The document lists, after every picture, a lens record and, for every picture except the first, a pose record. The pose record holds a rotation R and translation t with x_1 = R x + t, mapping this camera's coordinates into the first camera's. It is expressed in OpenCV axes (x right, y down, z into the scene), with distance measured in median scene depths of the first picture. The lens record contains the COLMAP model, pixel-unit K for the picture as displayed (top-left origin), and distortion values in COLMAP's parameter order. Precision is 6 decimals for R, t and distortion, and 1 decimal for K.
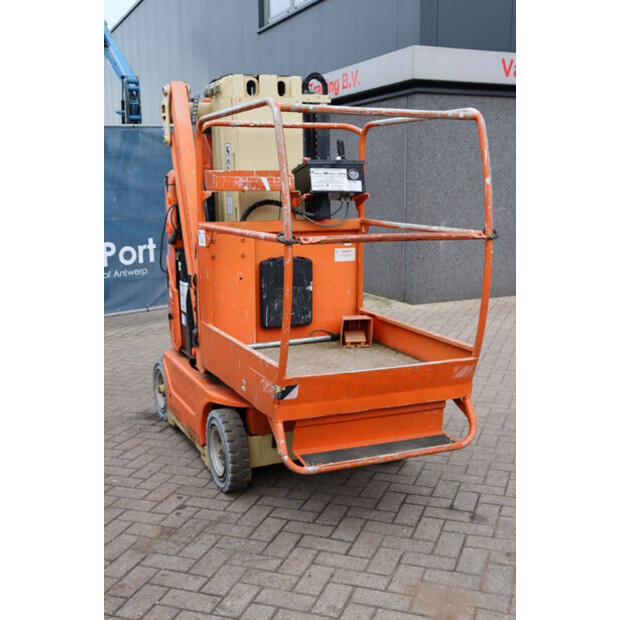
lens RADIAL K [[751.4, 0, 310.0], [0, 751.4, 310.0], [0, 0, 1]] dist [-0.003029, 0.011761]
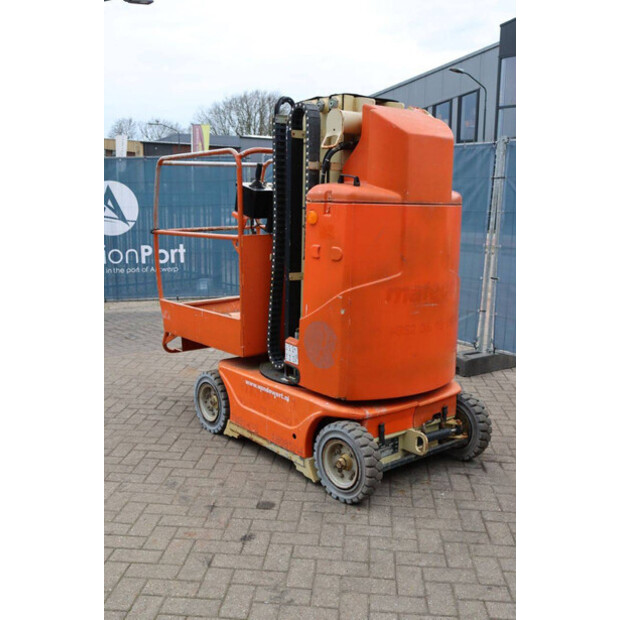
lens RADIAL K [[653.0, 0, 295.8], [0, 653.0, 321.6], [0, 0, 1]] dist [-0.060125, -0.005713]
pose [[-0.970499, 0.053277, -0.235145, 0.227550], [-0.031691, 0.938631, 0.343464, -0.344802], [0.239013, 0.340784, -0.909252, 1.999294]]
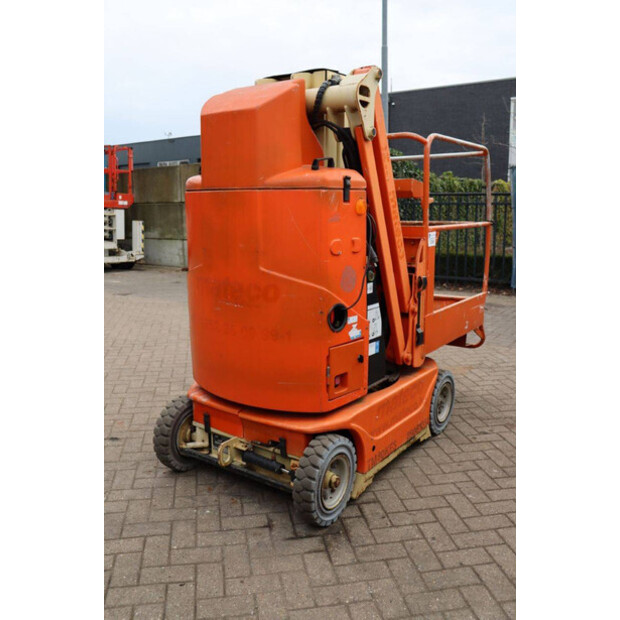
lens RADIAL K [[569.6, 0, 310.0], [0, 569.6, 310.0], [0, 0, 1]] dist [-0.118410, 0.002827]
pose [[-0.512246, -0.151756, 0.845325, -0.734833], [0.156010, 0.951447, 0.265346, -0.231612], [-0.844550, 0.267802, -0.463700, 1.490331]]
